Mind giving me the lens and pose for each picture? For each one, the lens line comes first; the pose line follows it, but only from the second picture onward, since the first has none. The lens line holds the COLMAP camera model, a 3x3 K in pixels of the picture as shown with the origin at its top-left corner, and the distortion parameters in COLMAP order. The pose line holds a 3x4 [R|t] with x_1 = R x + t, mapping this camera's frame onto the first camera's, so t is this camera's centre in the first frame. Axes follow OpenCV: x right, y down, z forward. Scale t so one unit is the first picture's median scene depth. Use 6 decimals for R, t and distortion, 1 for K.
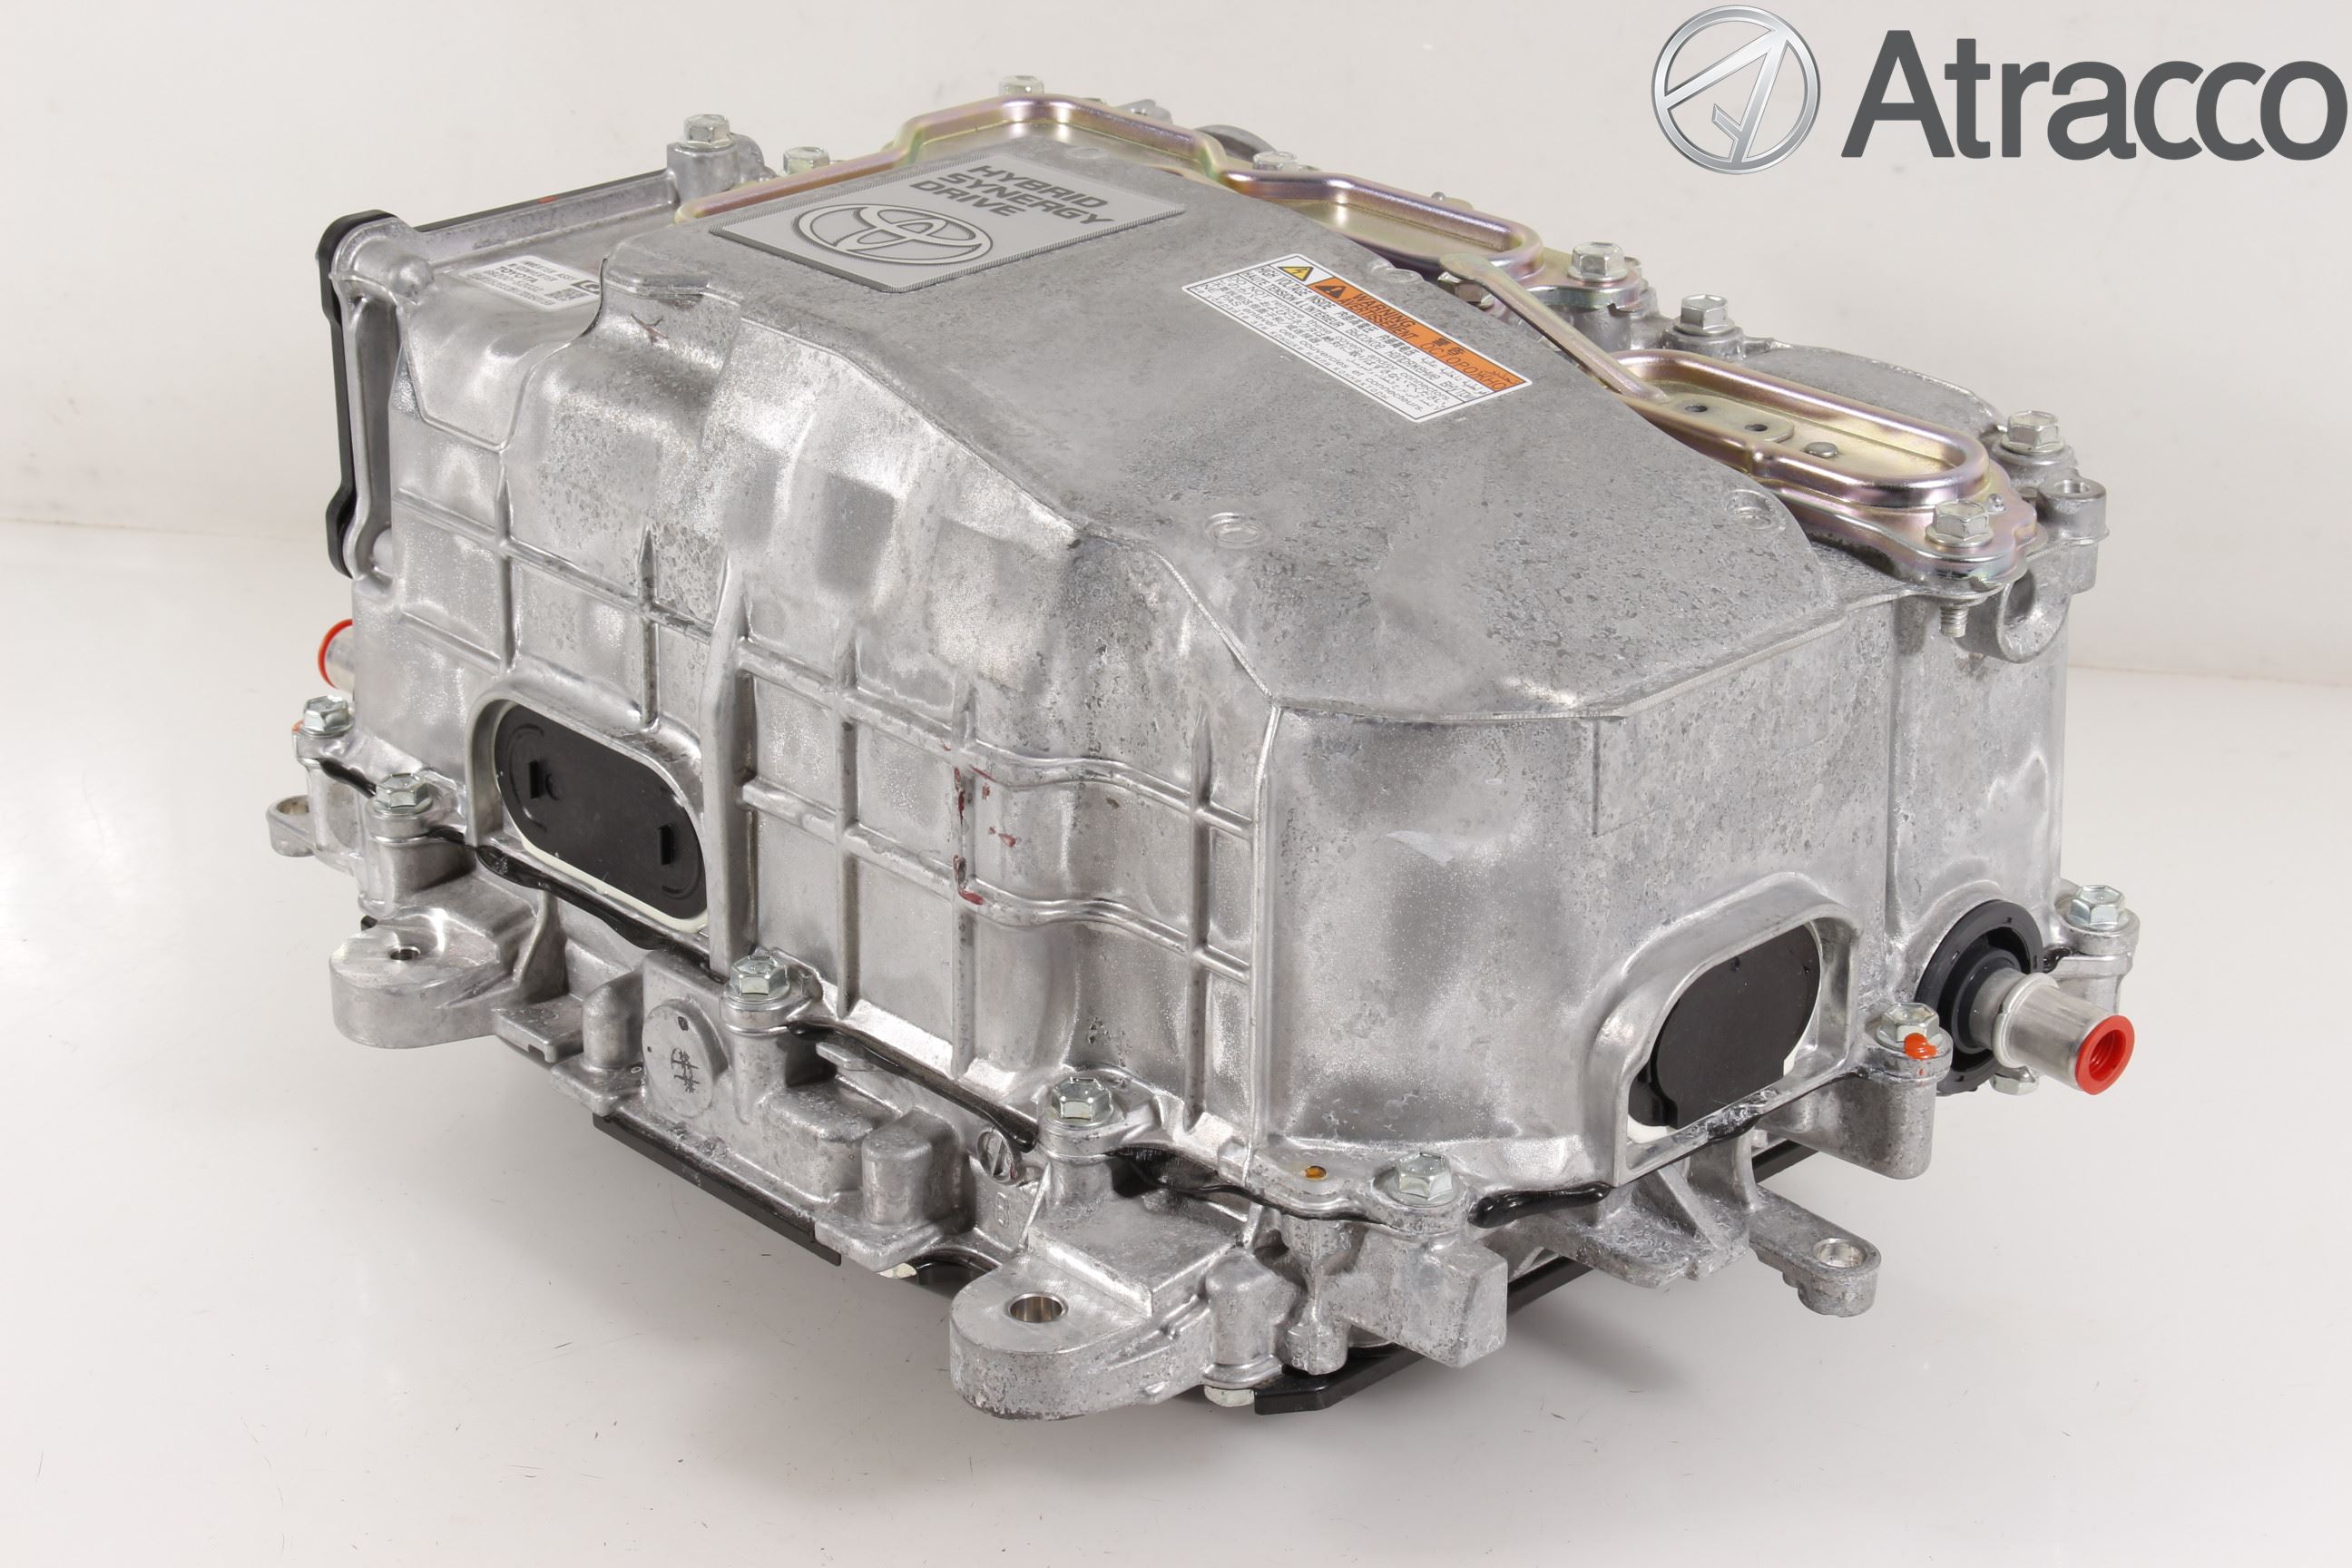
lens RADIAL K [[4626.1, 0, 1176.0], [0, 4626.1, 784.0], [0, 0, 1]] dist [0.001612, 0.008094]
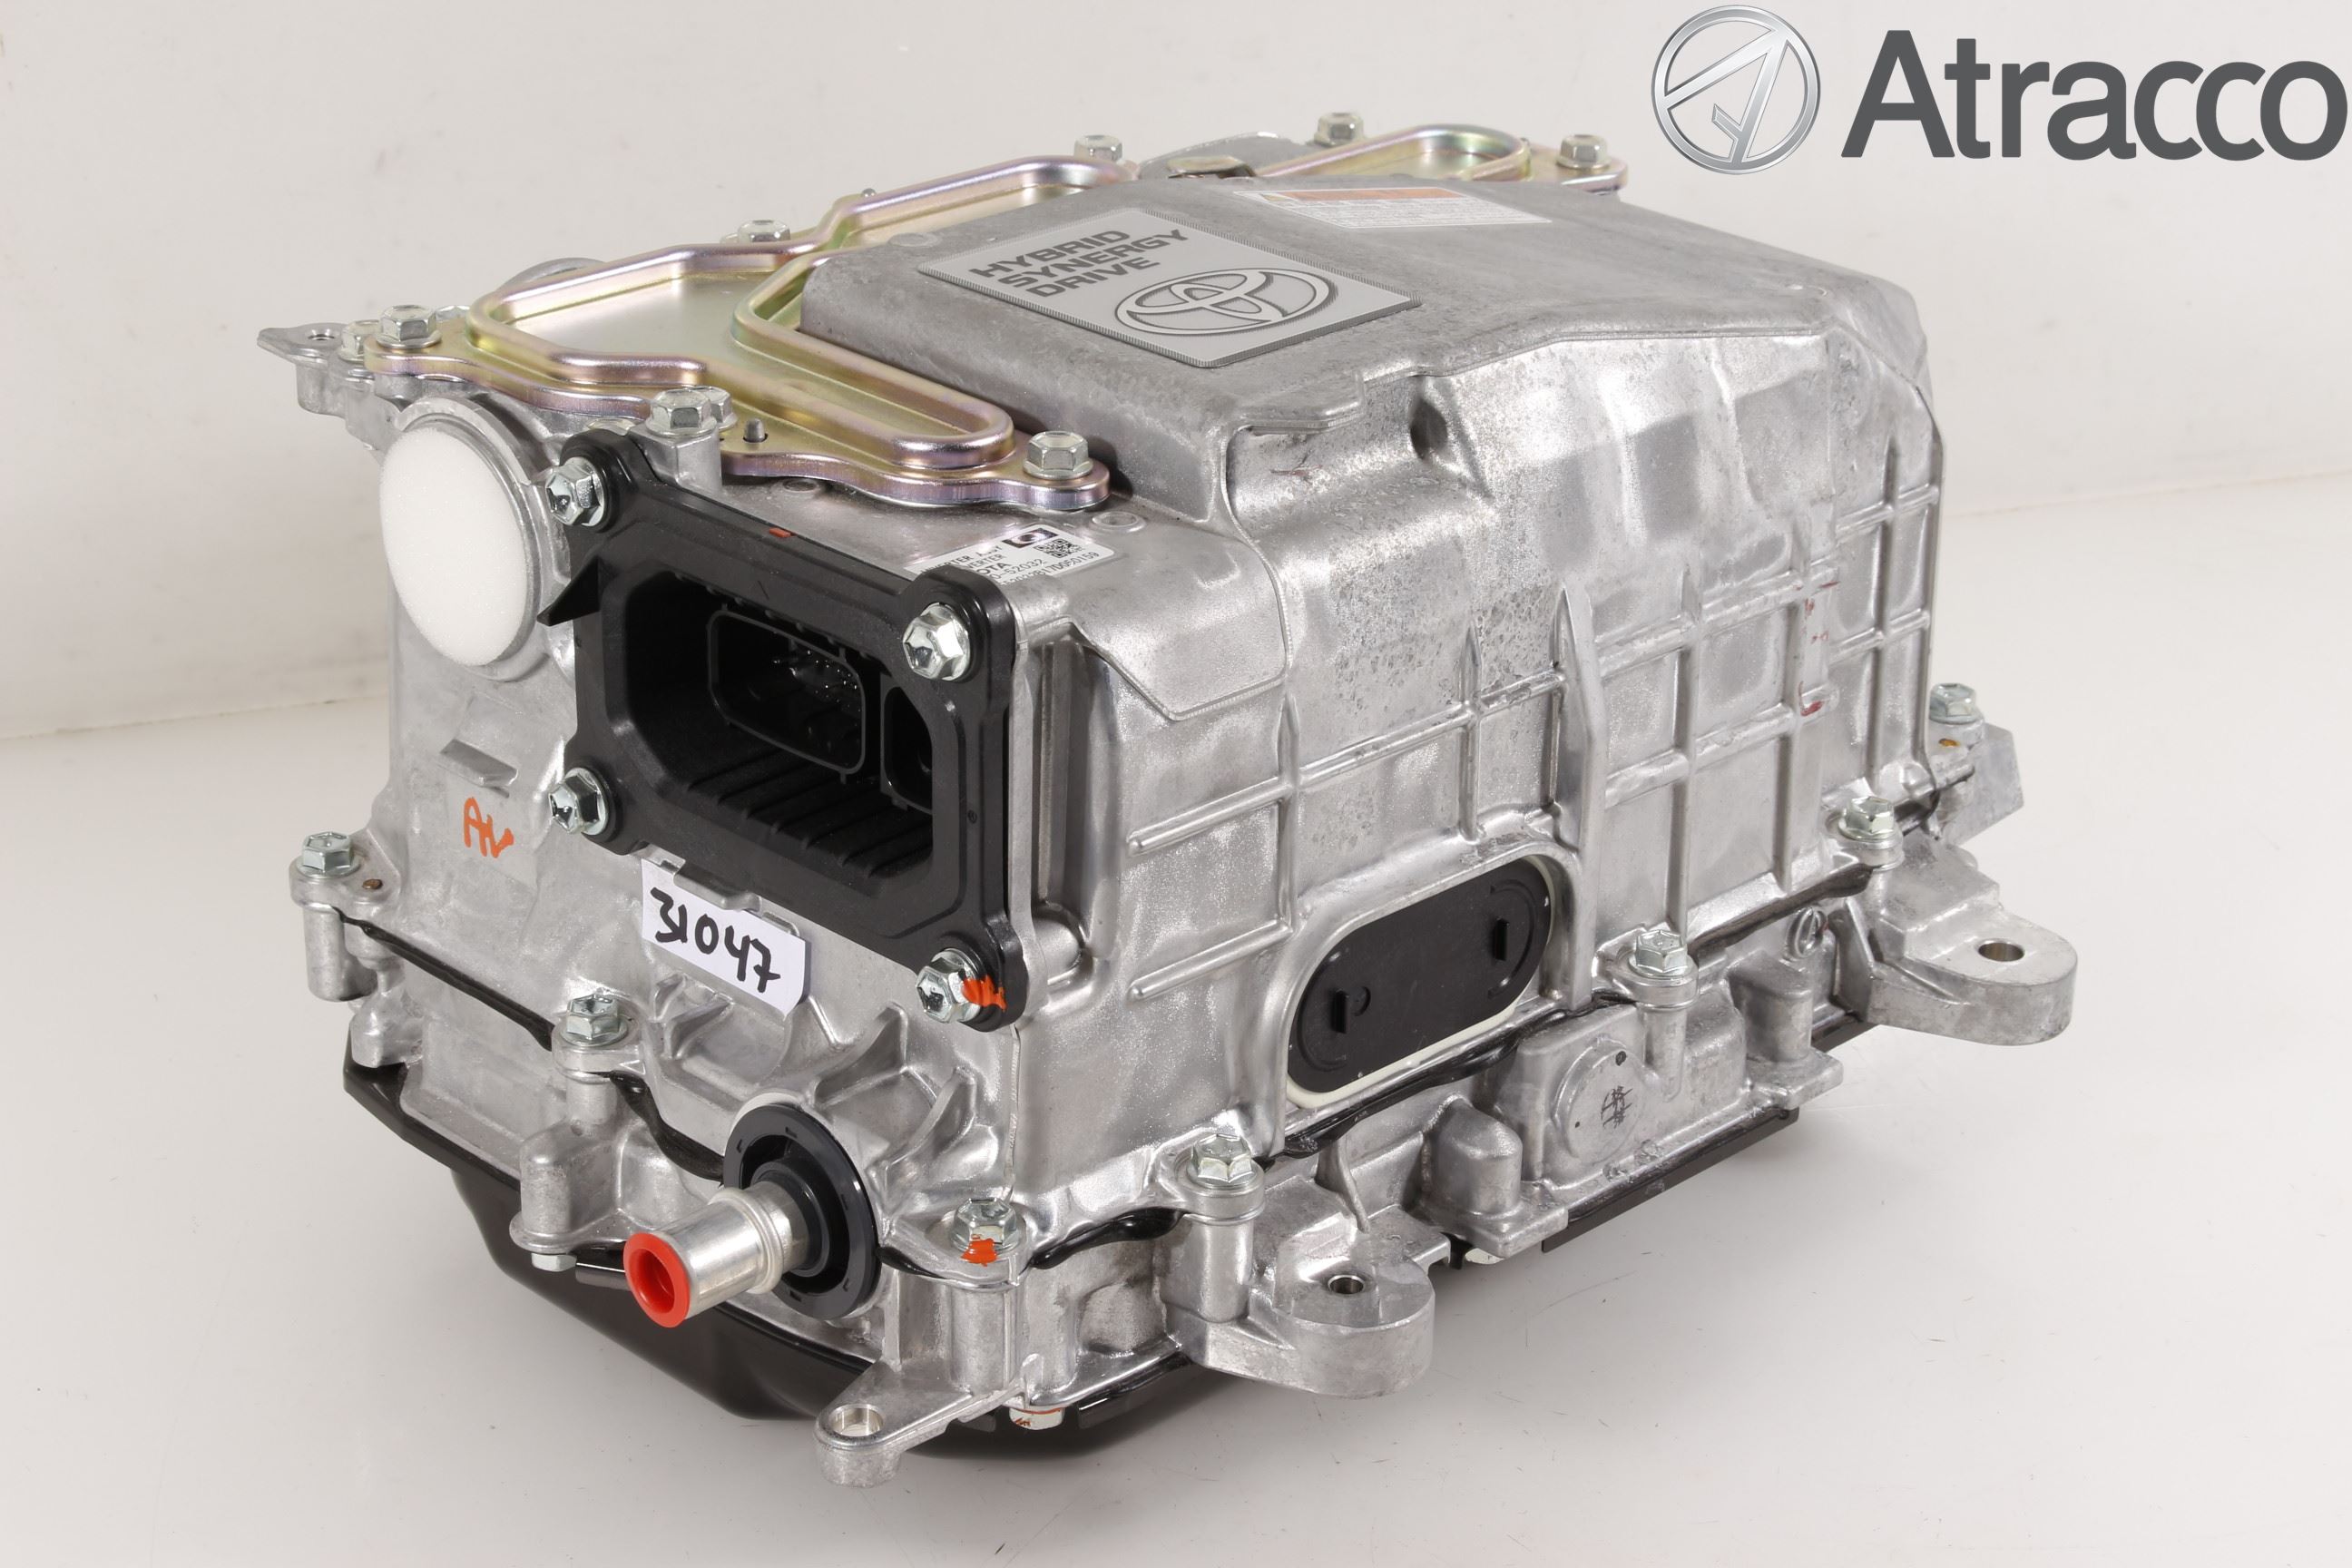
lens RADIAL K [[4490.5, 0, 1176.0], [0, 4490.5, 784.0], [0, 0, 1]] dist [-0.021095, -0.022379]
pose [[-0.028045, -0.406290, 0.913314, -0.946682], [0.384189, 0.839114, 0.385080, -0.397827], [-0.922828, 0.361685, 0.132559, 0.943275]]
